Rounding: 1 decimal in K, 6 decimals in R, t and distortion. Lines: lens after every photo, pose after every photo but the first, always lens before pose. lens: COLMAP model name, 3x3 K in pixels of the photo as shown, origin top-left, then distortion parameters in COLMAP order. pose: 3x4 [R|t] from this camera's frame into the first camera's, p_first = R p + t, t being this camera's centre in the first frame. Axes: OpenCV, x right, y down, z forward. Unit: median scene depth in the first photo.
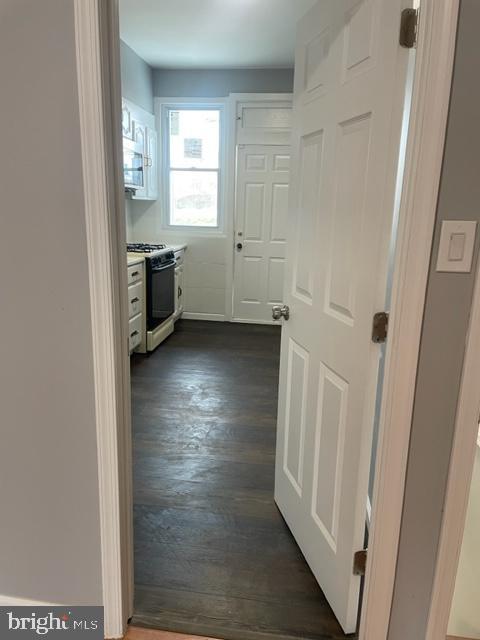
lens RADIAL K [[487.3, 0, 239.0], [0, 487.3, 318.3], [0, 0, 1]] dist [0.087827, -0.106522]
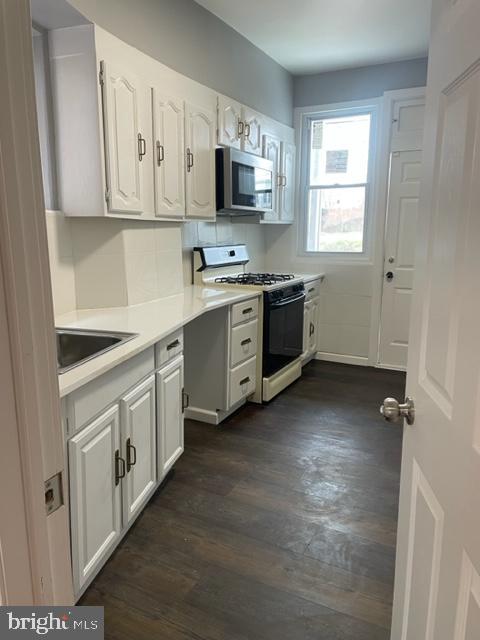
lens RADIAL K [[487.3, 0, 231.9], [0, 487.3, 318.6], [0, 0, 1]] dist [0.087827, -0.106522]
pose [[0.939647, 0.034116, -0.340441, 0.036781], [-0.050093, 0.998012, -0.038250, -0.033318], [0.338460, 0.052995, 0.939487, 0.155554]]
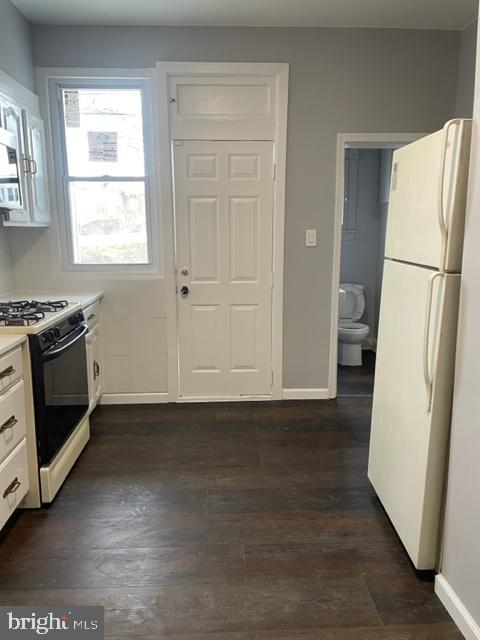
lens RADIAL K [[487.3, 0, 237.0], [0, 487.3, 316.5], [0, 0, 1]] dist [0.087827, -0.106522]
pose [[0.983307, -0.066031, 0.169550, -0.046394], [0.074011, 0.996407, -0.041180, -0.083454], [-0.166221, 0.053041, 0.984661, 0.348540]]
